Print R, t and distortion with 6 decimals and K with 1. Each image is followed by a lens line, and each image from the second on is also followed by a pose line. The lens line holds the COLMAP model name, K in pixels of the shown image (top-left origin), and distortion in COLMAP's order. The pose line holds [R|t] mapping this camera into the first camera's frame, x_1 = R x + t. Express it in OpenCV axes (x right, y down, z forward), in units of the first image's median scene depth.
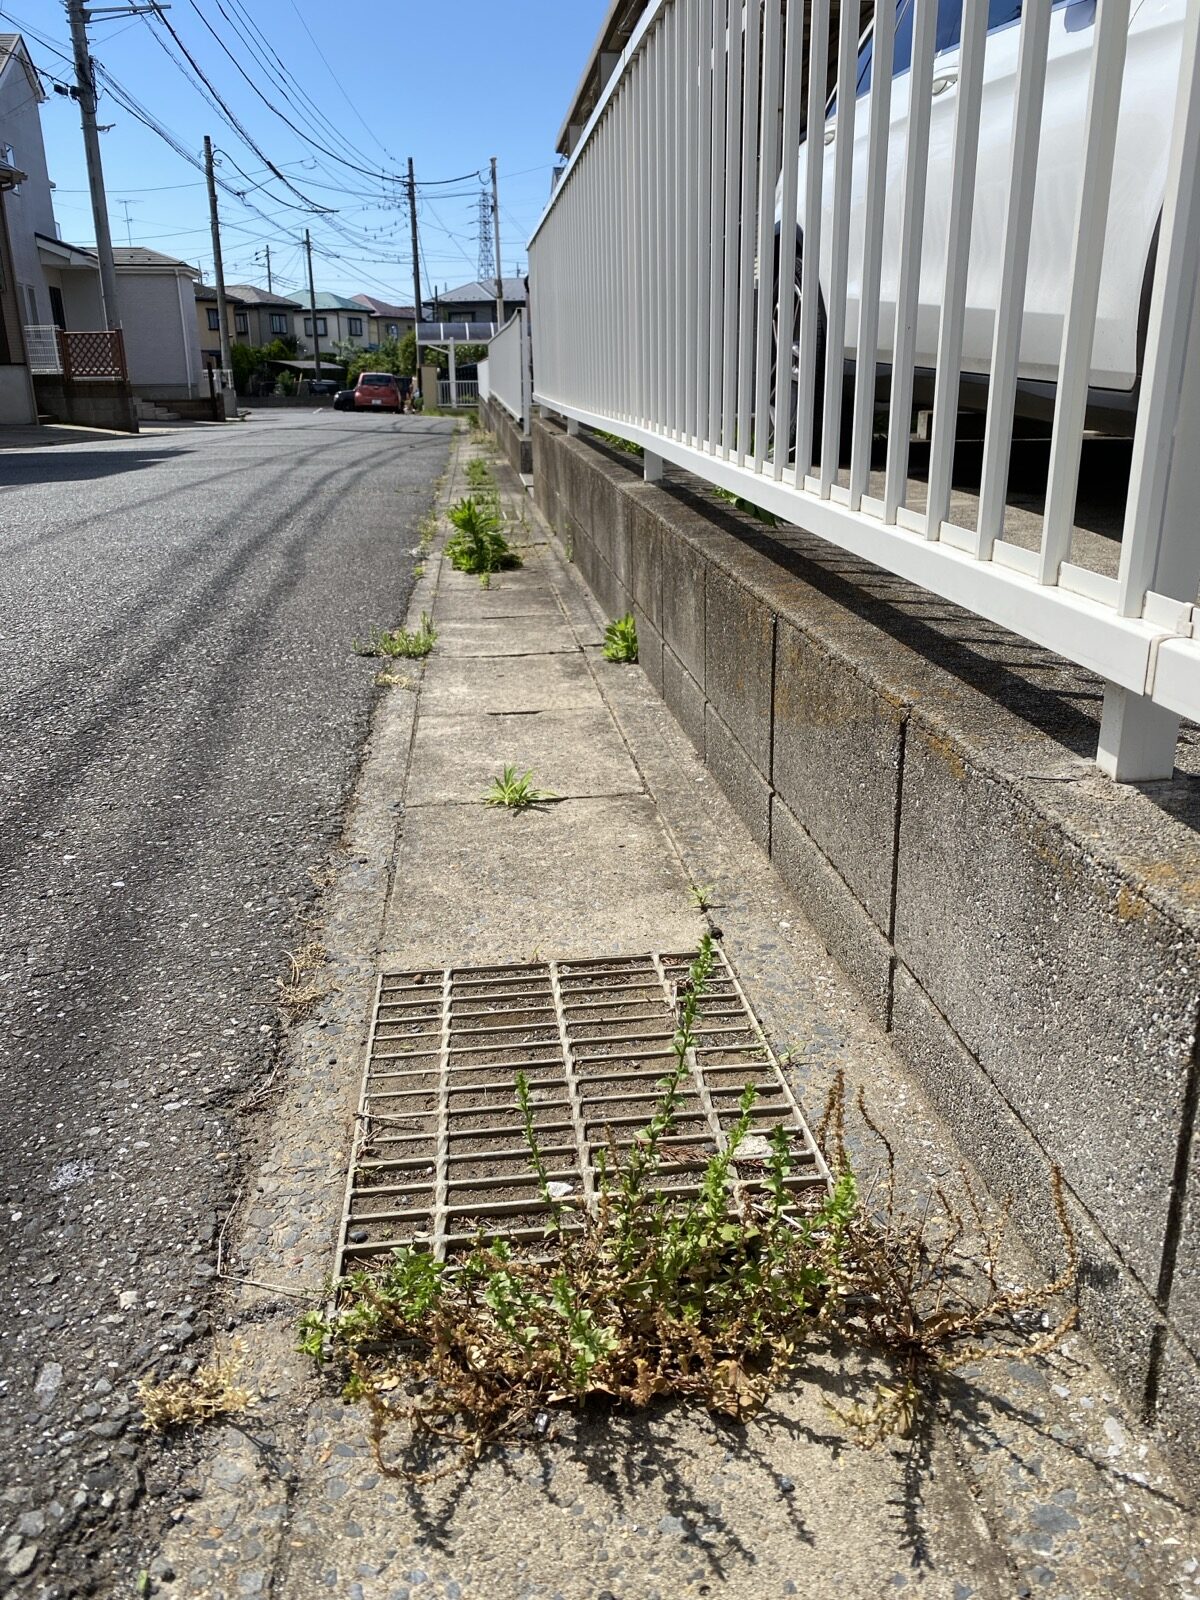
lens RADIAL K [[1240.3, 0, 600.0], [0, 1240.3, 800.0], [0, 0, 1]] dist [0.089669, -0.160536]
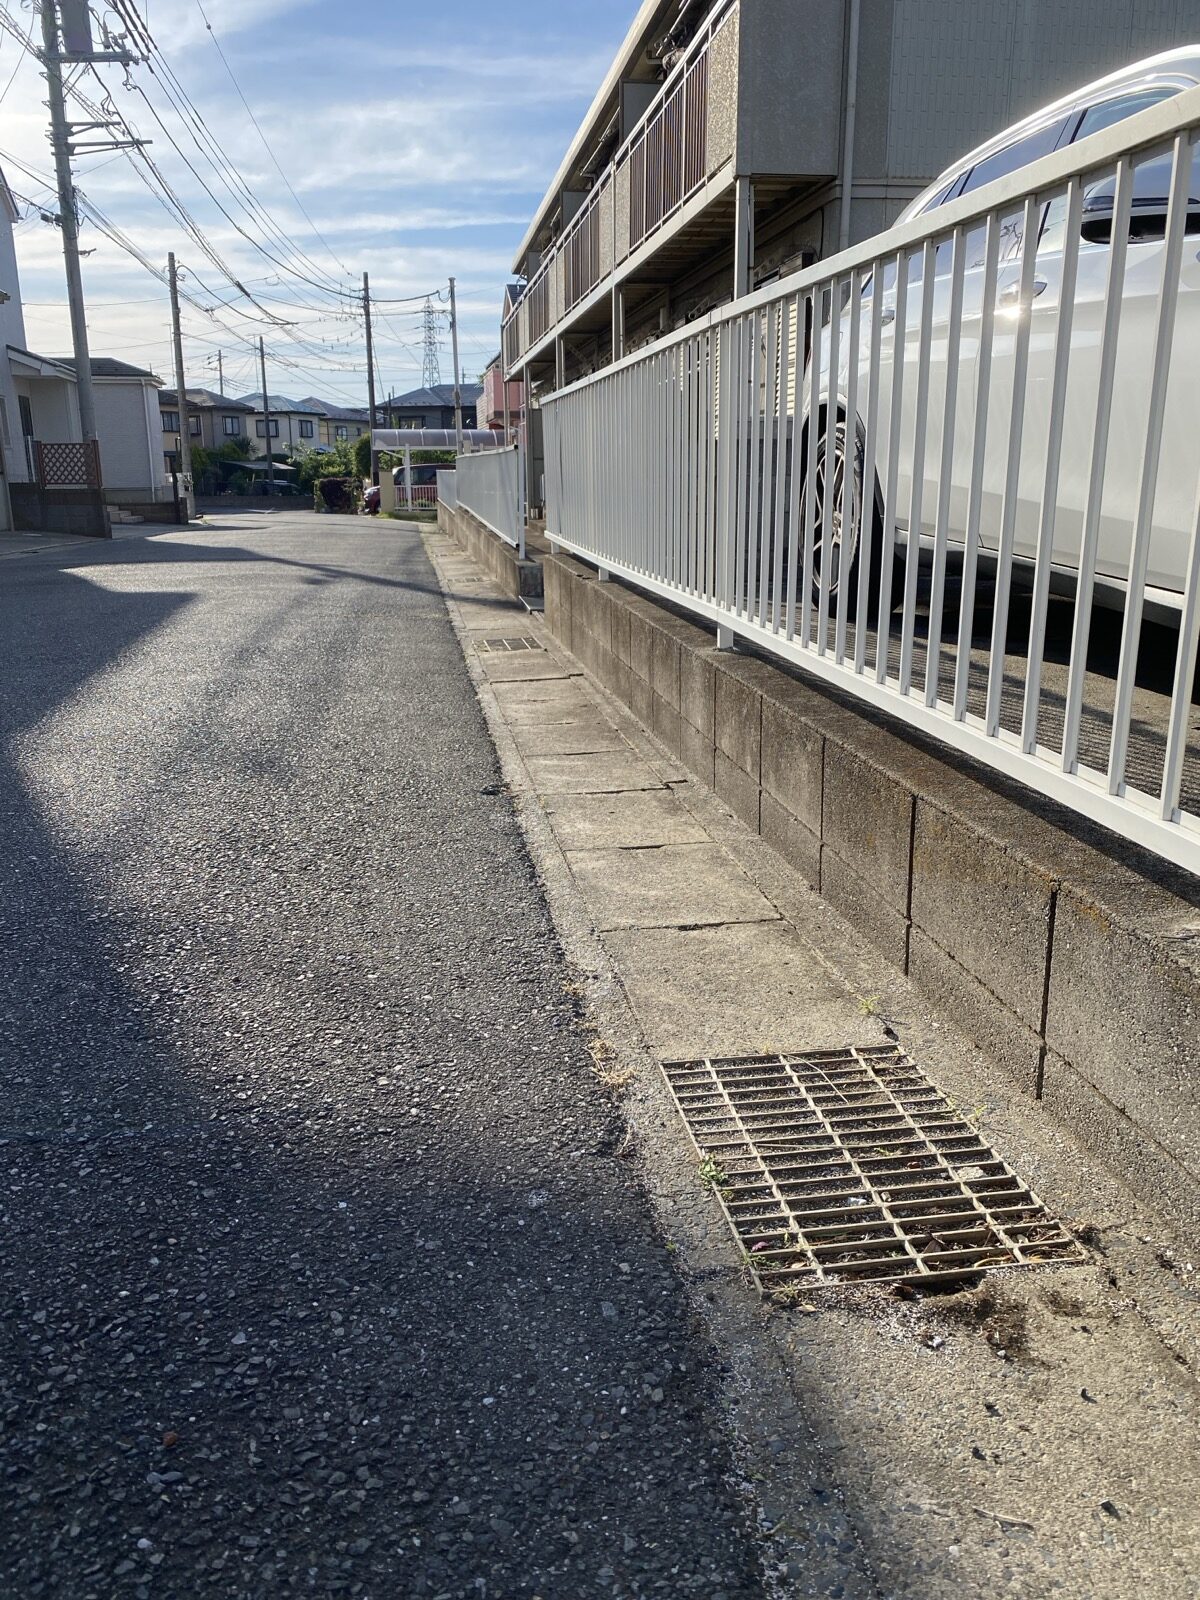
lens RADIAL K [[1230.6, 0, 600.0], [0, 1230.6, 800.0], [0, 0, 1]] dist [0.095377, -0.240174]
pose [[0.999235, -0.005069, 0.038781, -0.208790], [0.007893, 0.997300, -0.073016, -0.038245], [-0.038307, 0.073266, 0.996576, -0.282815]]
